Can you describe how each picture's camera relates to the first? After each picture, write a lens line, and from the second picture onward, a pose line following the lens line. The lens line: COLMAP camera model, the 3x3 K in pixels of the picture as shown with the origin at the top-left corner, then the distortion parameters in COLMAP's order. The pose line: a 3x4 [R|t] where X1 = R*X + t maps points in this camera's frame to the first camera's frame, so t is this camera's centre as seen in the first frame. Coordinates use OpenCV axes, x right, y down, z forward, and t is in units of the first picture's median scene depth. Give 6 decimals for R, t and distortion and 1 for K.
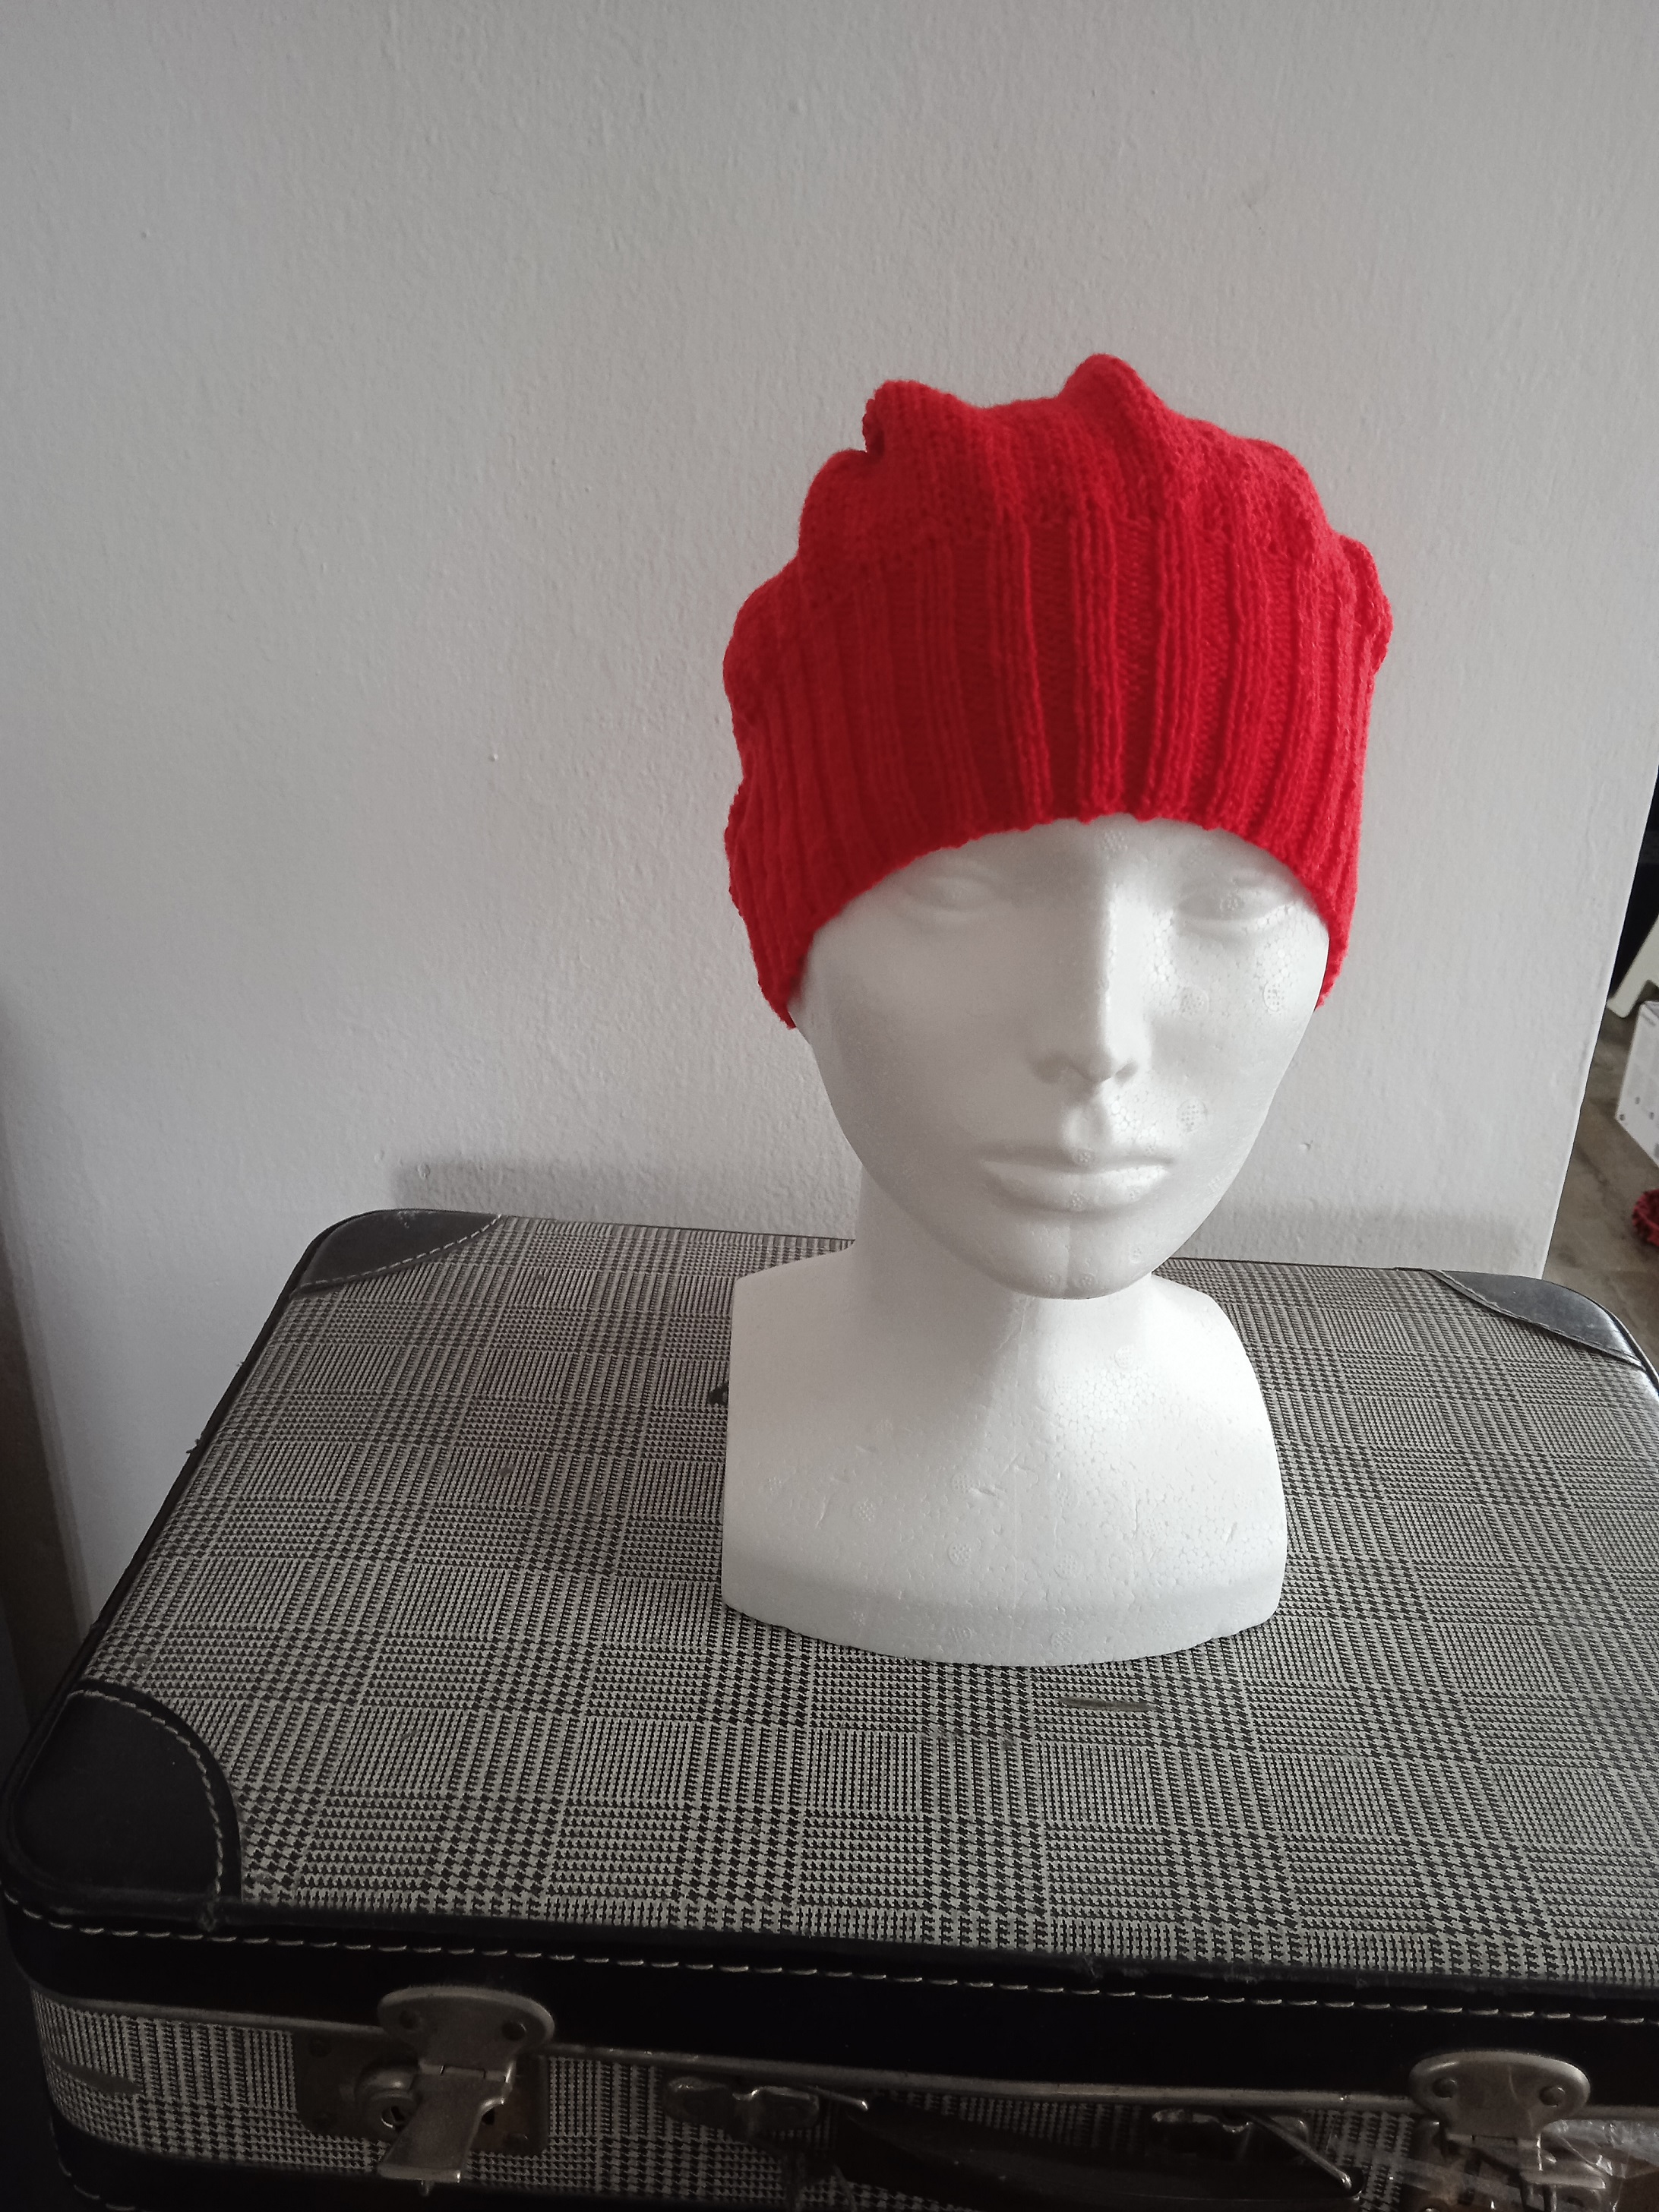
lens RADIAL K [[1856.7, 0, 840.0], [0, 1856.7, 1108.3], [0, 0, 1]] dist [0.032592, -0.053909]
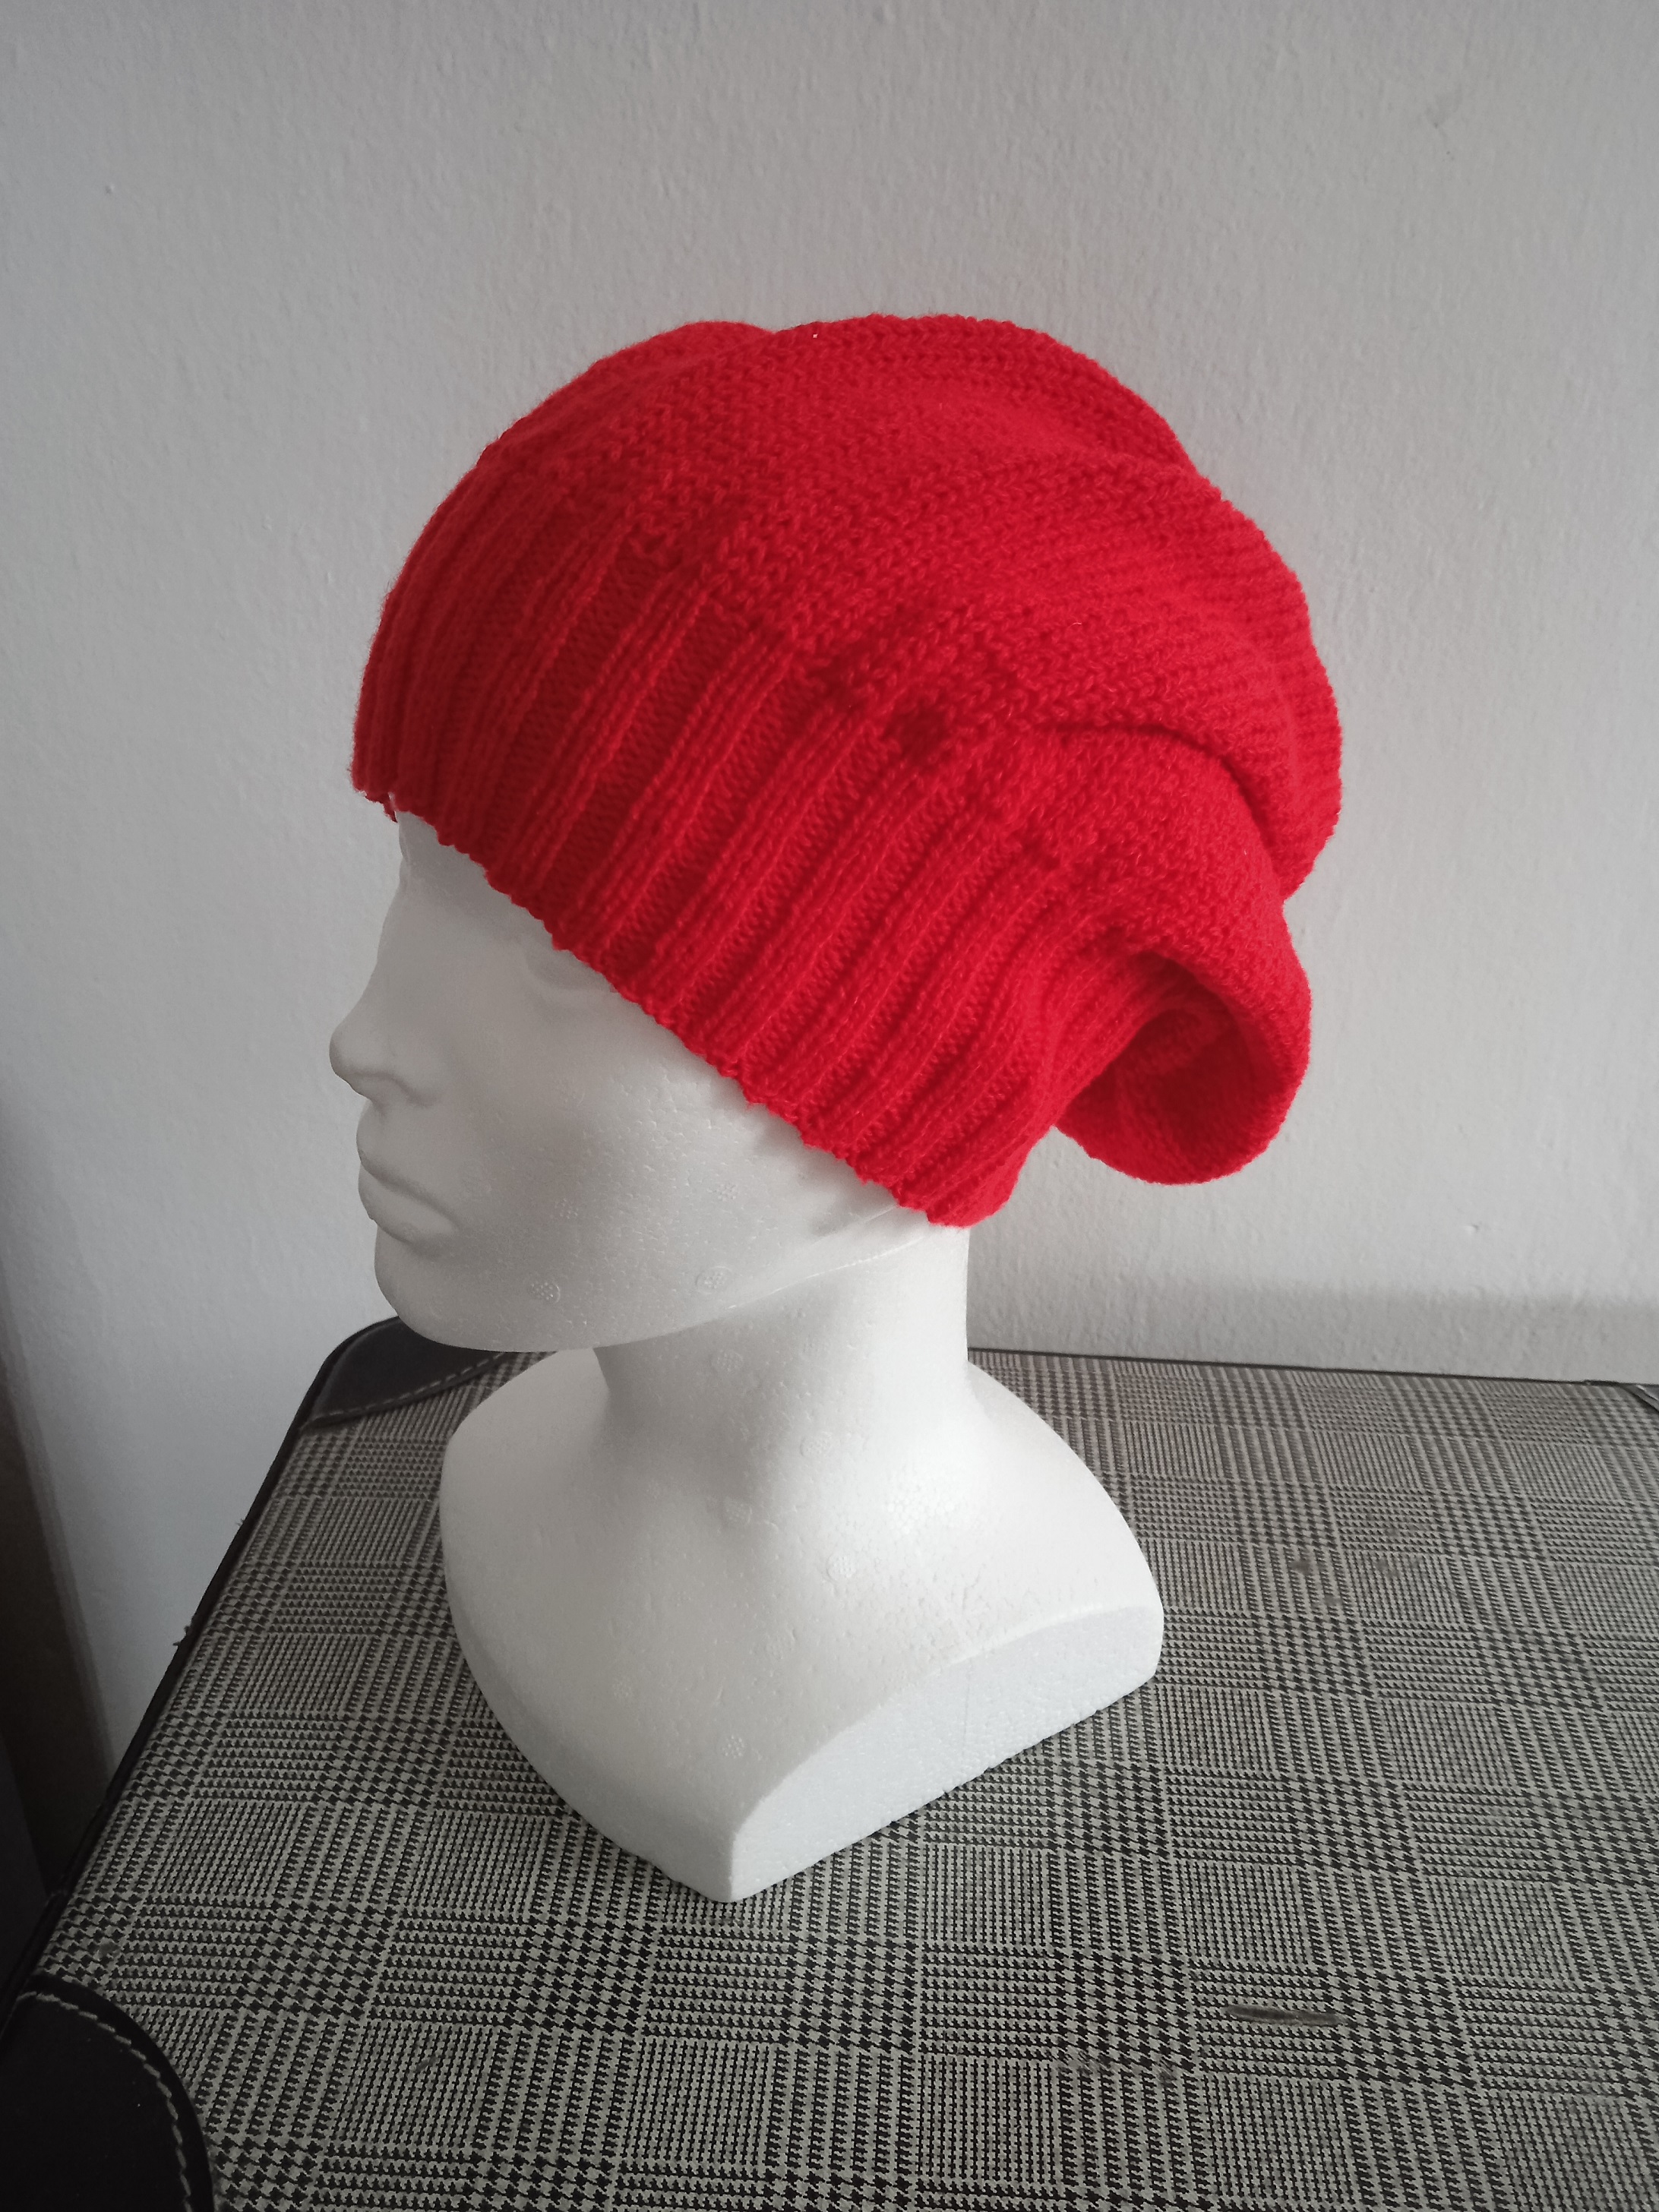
lens RADIAL K [[1856.7, 0, 837.1], [0, 1856.7, 1097.7], [0, 0, 1]] dist [0.032592, -0.053909]
pose [[0.999392, -0.005118, -0.034478, -0.020652], [0.006173, 0.999513, 0.030577, -0.100968], [0.034304, -0.030771, 0.998938, 0.193344]]
